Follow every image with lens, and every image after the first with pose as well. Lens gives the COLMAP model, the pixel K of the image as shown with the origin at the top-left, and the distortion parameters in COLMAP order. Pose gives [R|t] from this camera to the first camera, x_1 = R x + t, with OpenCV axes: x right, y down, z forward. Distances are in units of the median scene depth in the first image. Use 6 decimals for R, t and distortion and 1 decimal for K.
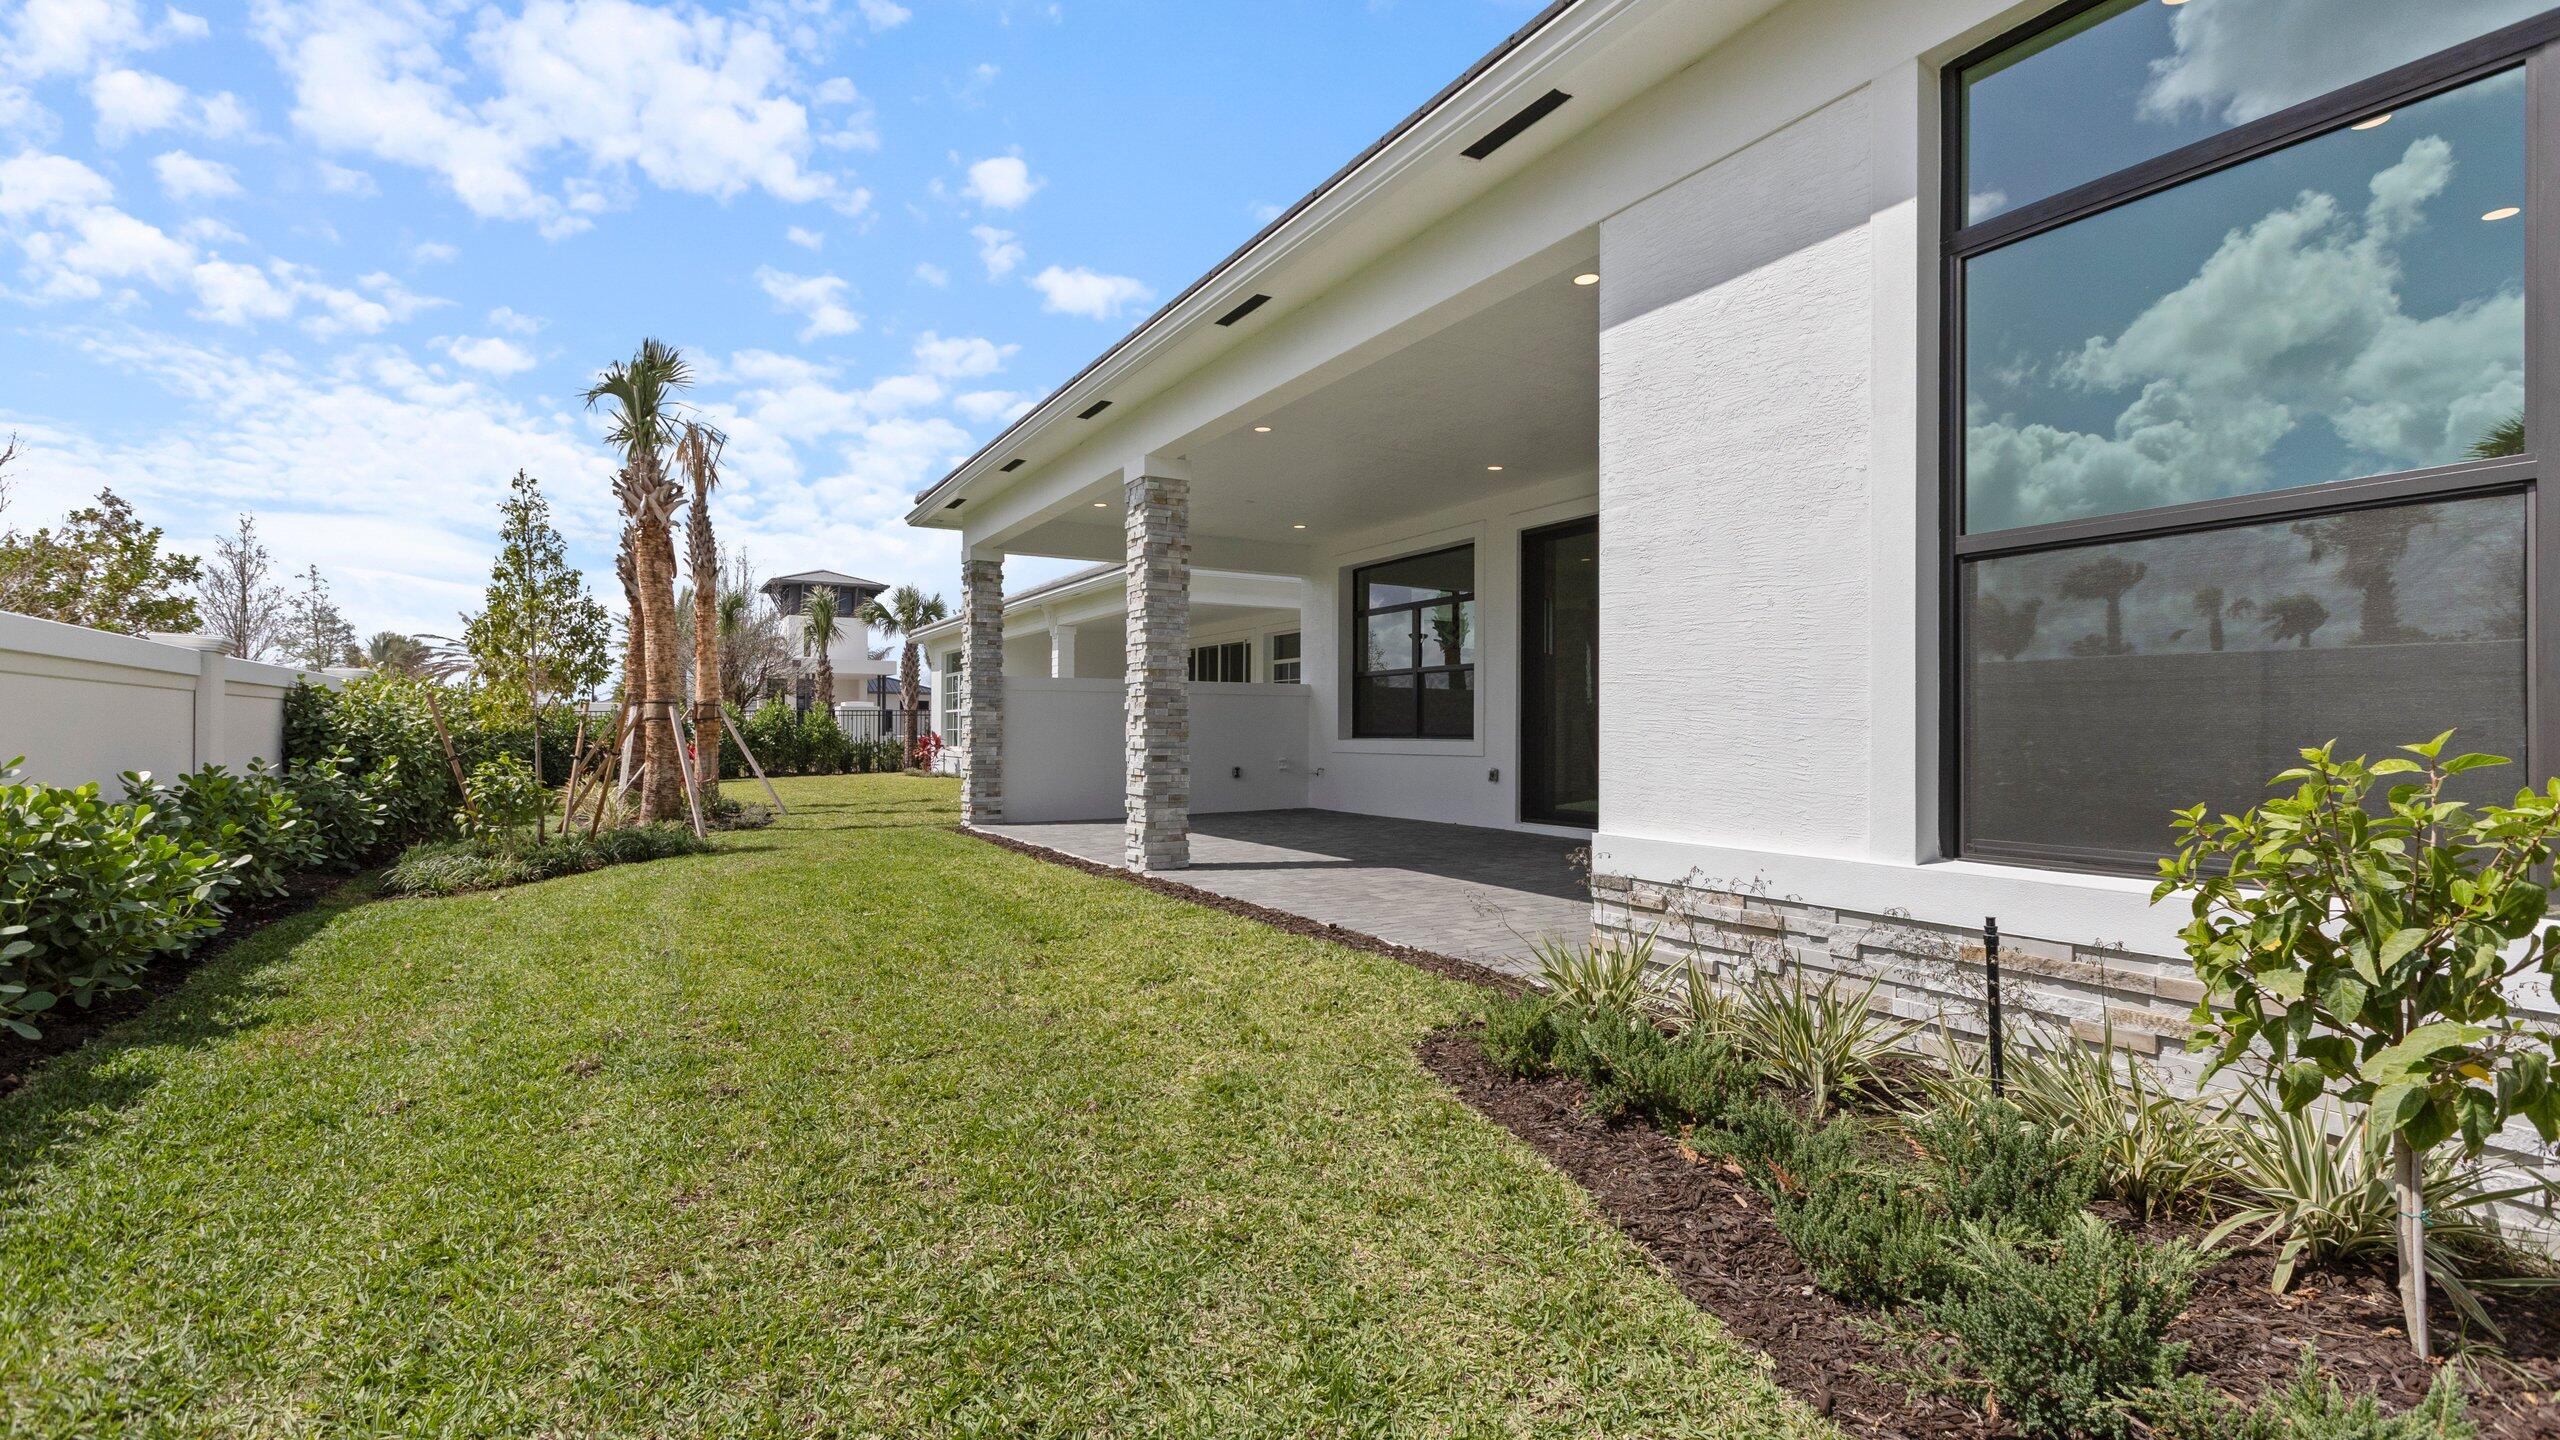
lens RADIAL K [[1144.4, 0, 1273.6], [0, 1144.4, 730.6], [0, 0, 1]] dist [0.001256, -0.001185]
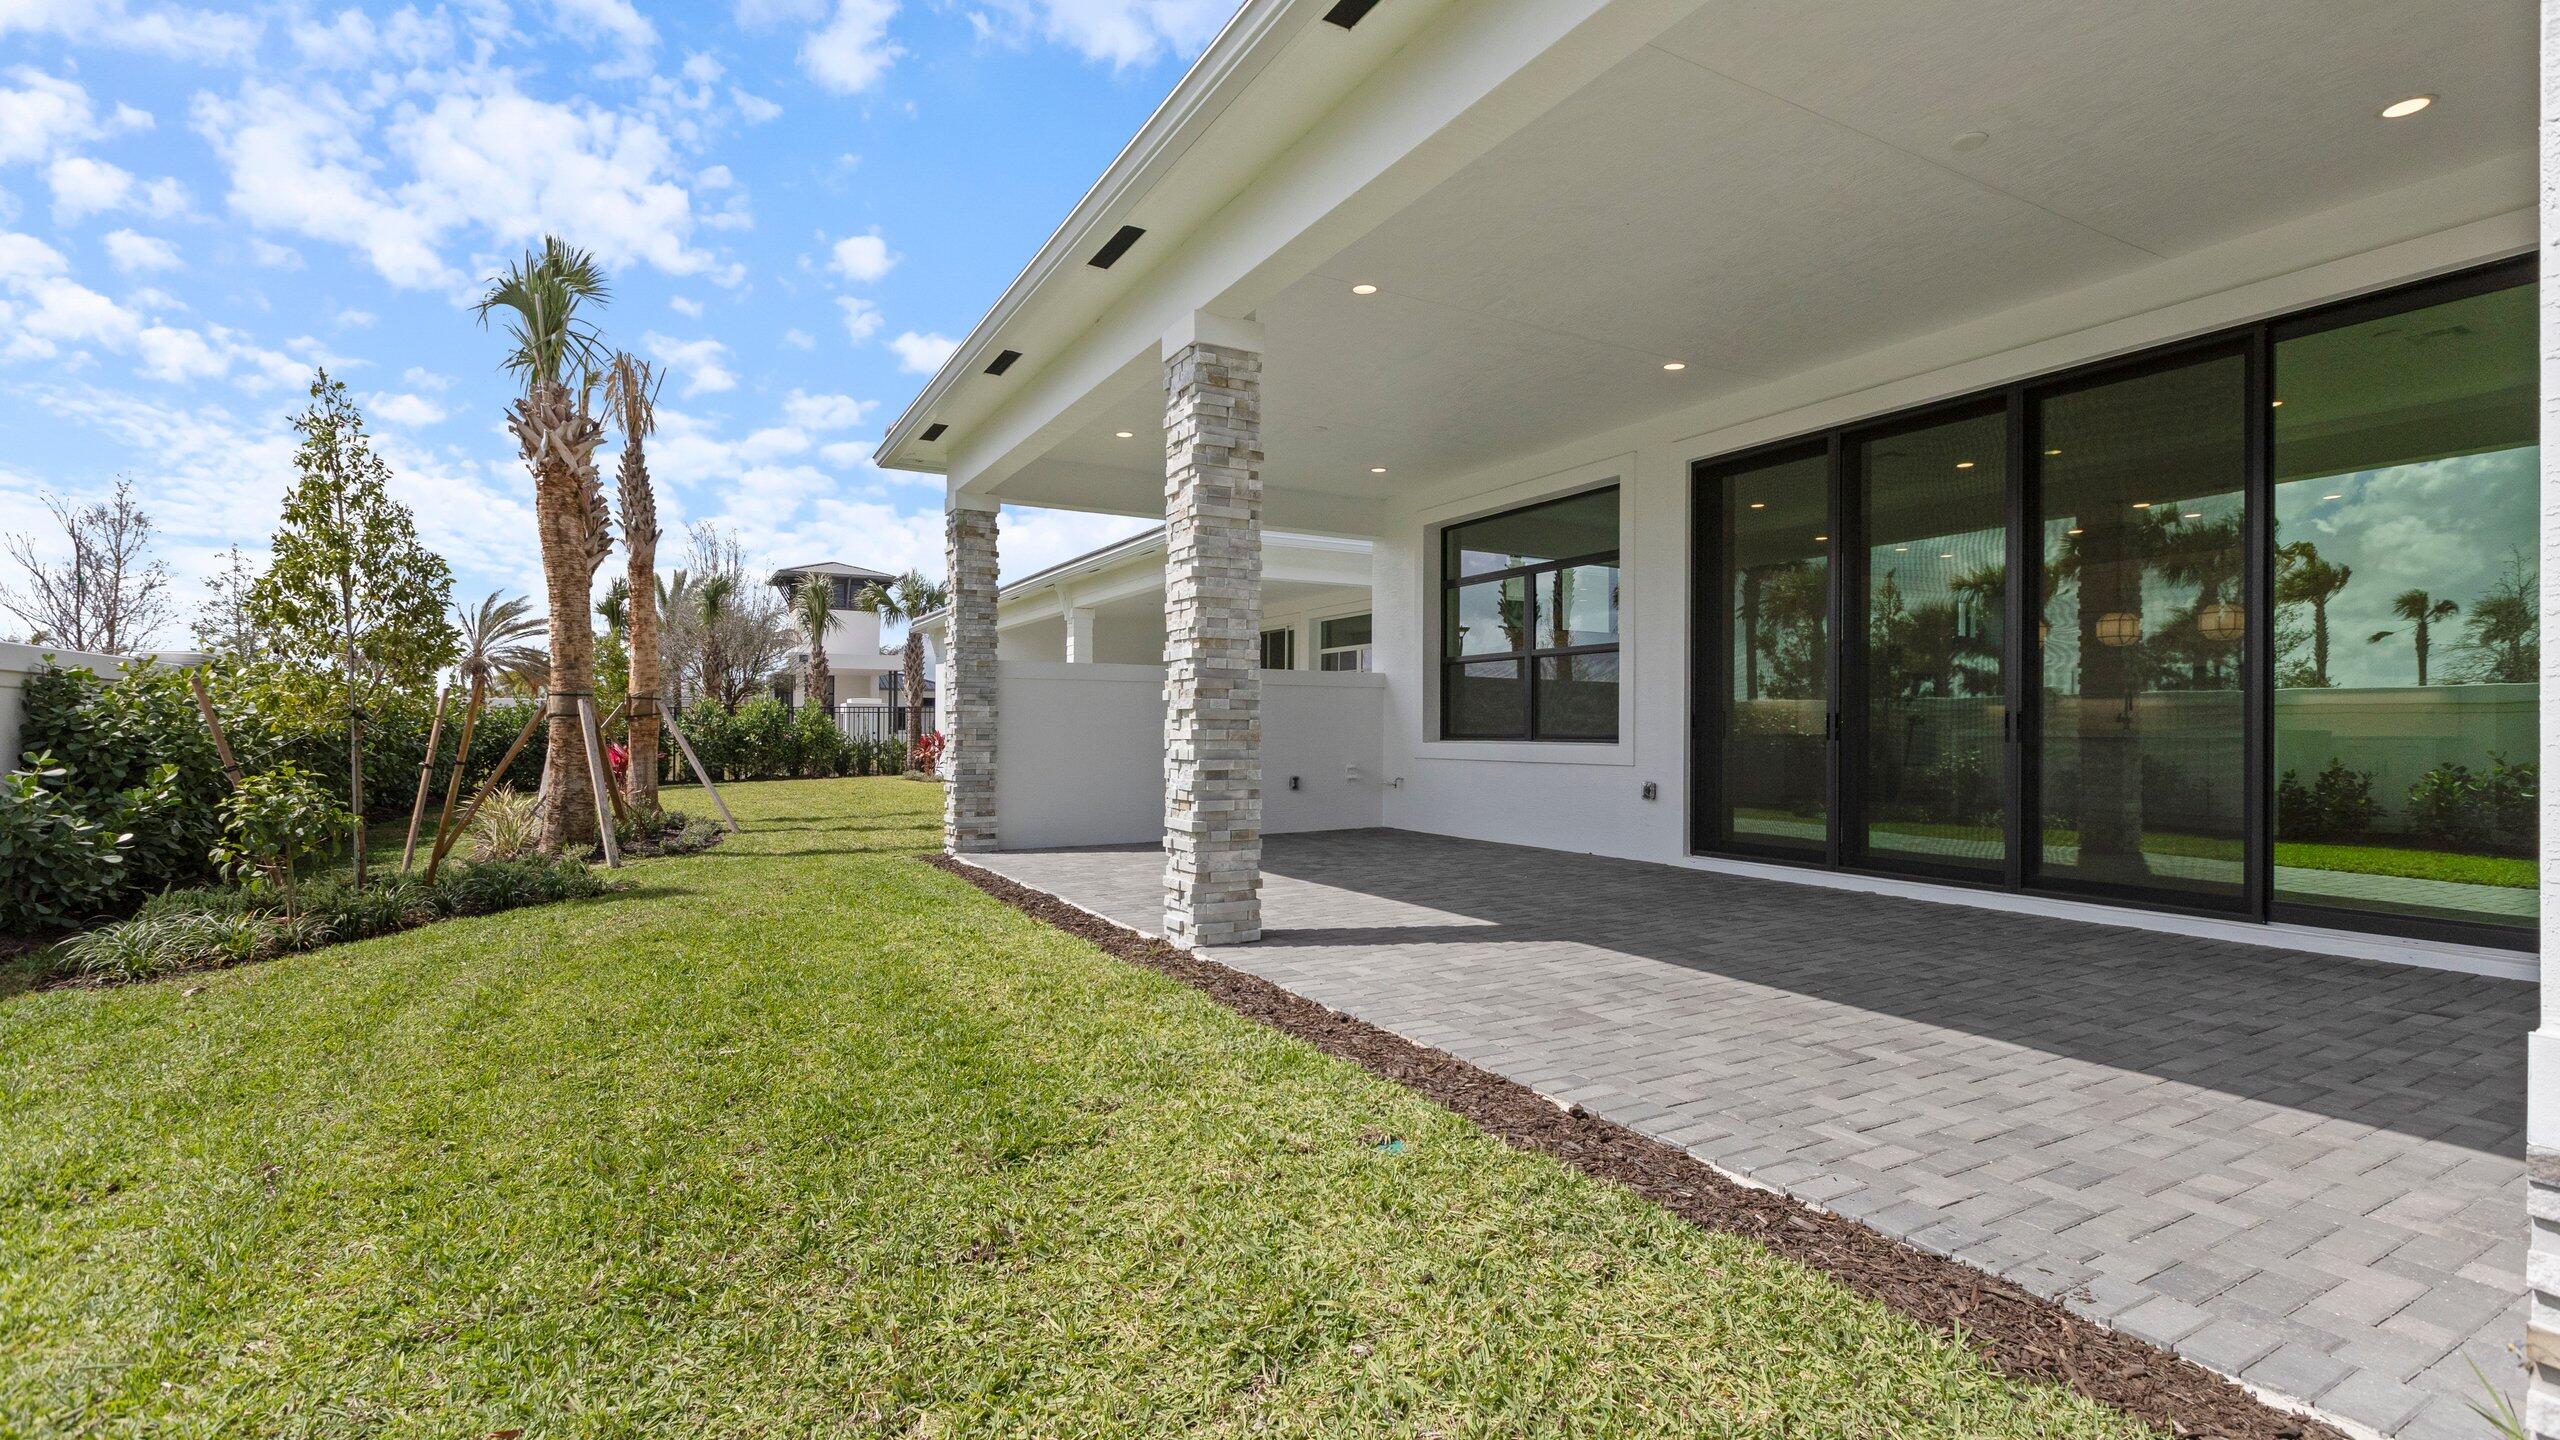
lens RADIAL K [[1144.4, 0, 1287.3], [0, 1144.4, 732.4], [0, 0, 1]] dist [0.001256, -0.001185]
pose [[0.999981, 0.000987, -0.006145, -0.036685], [-0.000969, 0.999995, 0.002890, -0.001331], [0.006148, -0.002884, 0.999977, 0.228938]]
